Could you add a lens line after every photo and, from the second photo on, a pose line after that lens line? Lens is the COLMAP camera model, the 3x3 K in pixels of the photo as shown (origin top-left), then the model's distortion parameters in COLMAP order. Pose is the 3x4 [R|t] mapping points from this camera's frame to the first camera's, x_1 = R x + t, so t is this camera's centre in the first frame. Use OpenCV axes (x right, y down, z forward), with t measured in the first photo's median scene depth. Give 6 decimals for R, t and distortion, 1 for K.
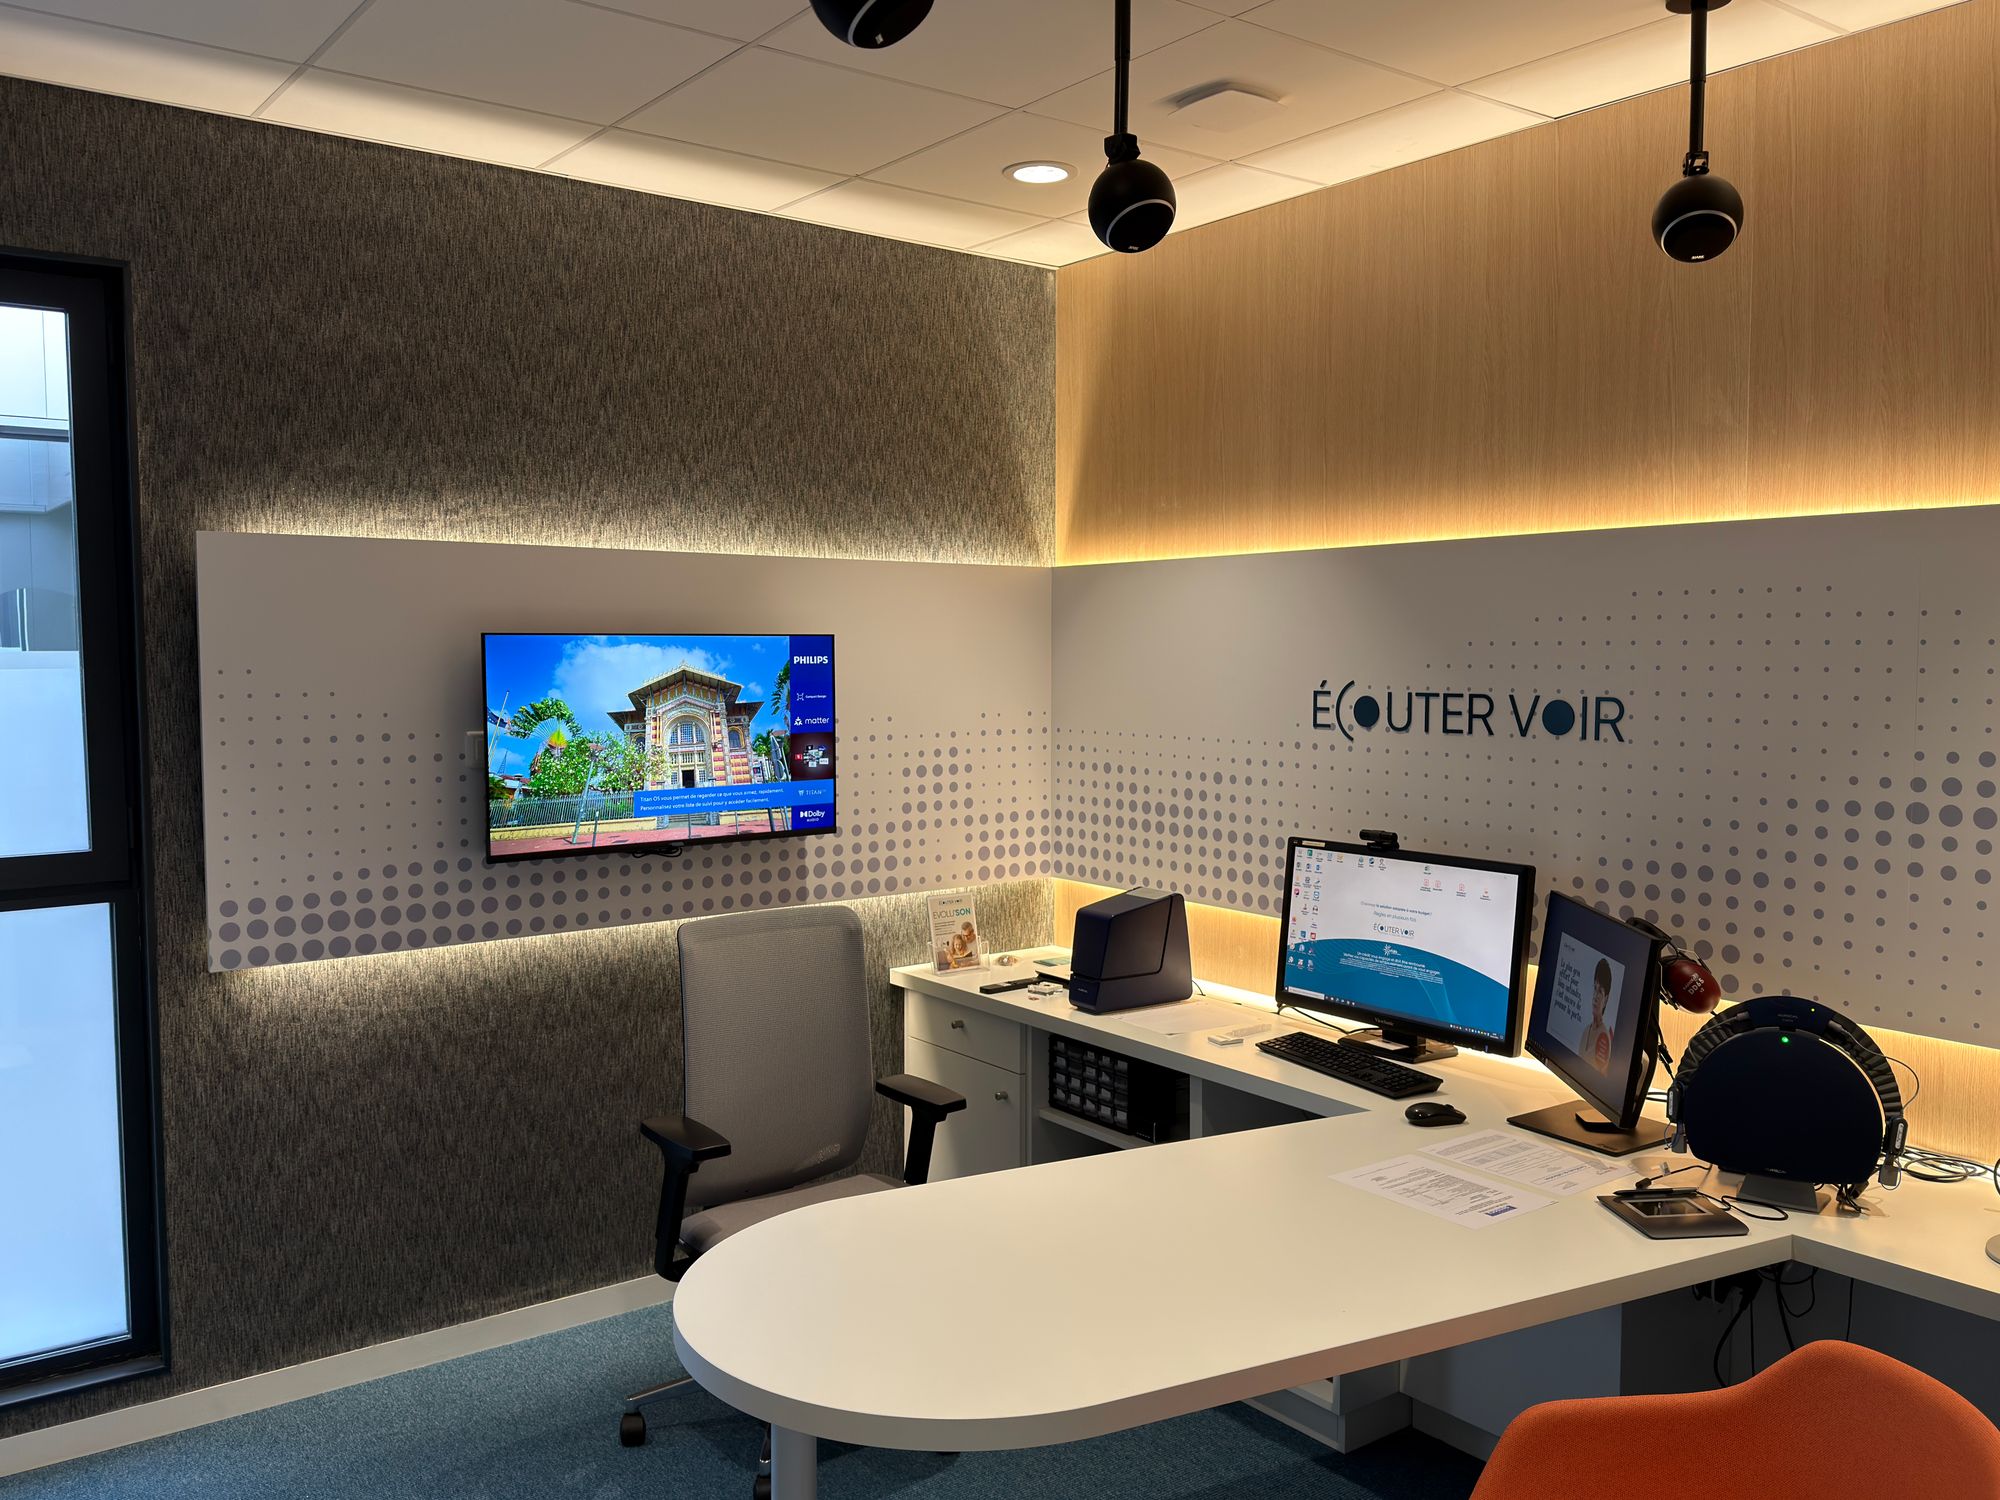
lens RADIAL K [[1632.3, 0, 998.3], [0, 1632.3, 722.7], [0, 0, 1]] dist [0.122241, 0.000066]
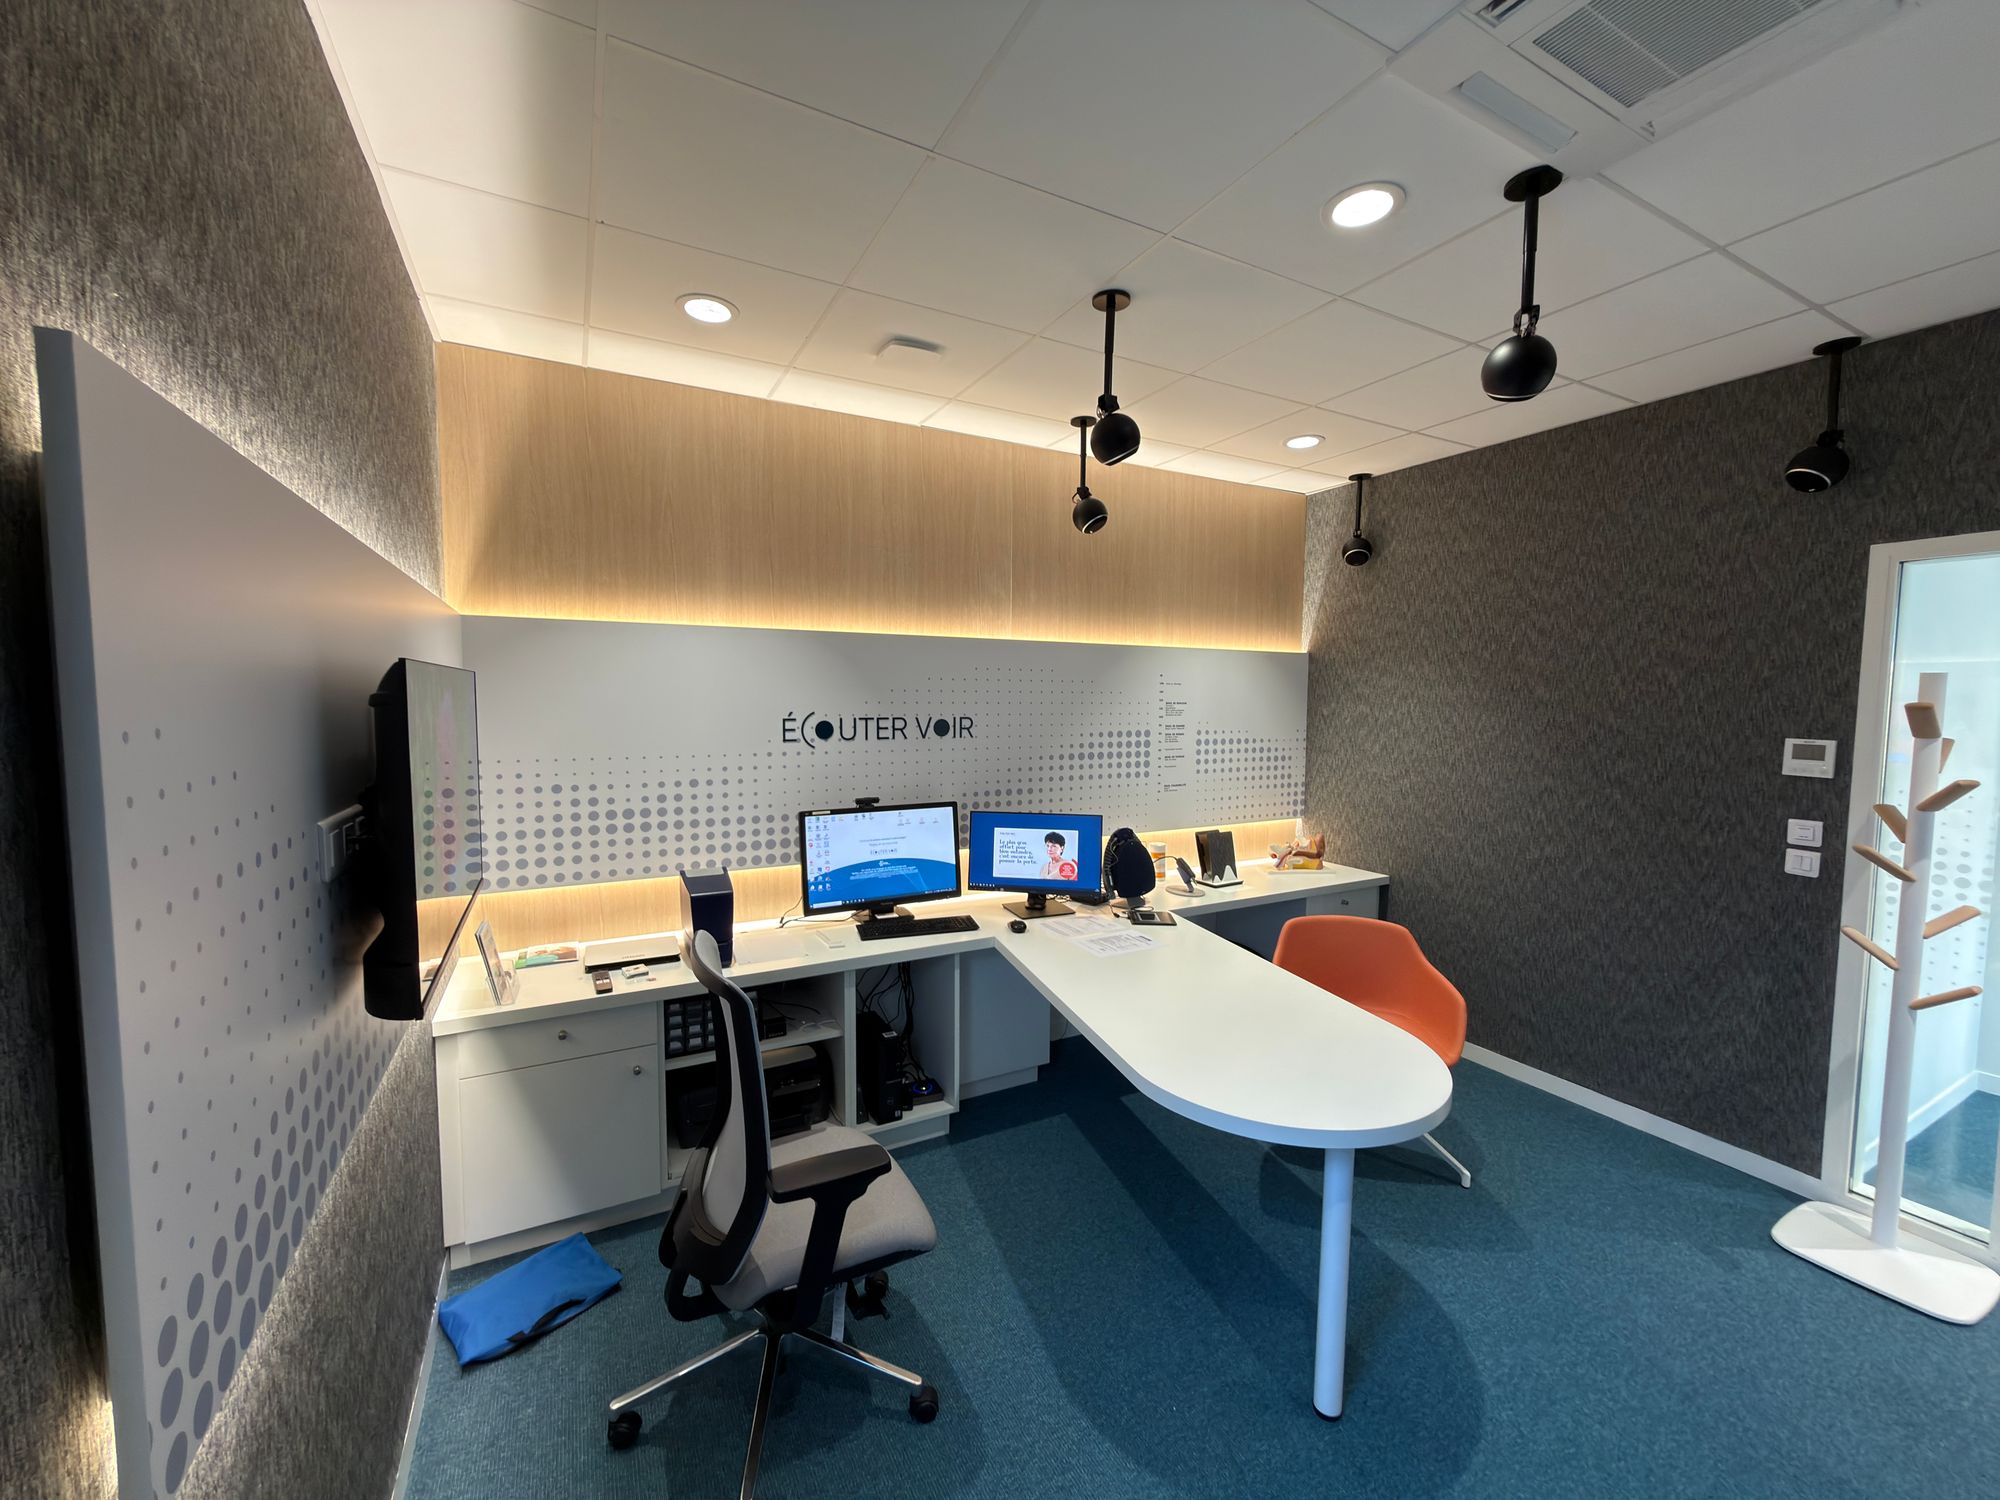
lens RADIAL K [[800.6, 0, 1000.0], [0, 800.6, 750.0], [0, 0, 1]] dist [0.000038, -0.000010]
pose [[0.143046, -0.069097, 0.987301, -0.554553], [0.034112, 0.997311, 0.064856, -0.033165], [-0.989128, 0.024402, 0.145018, 0.706439]]
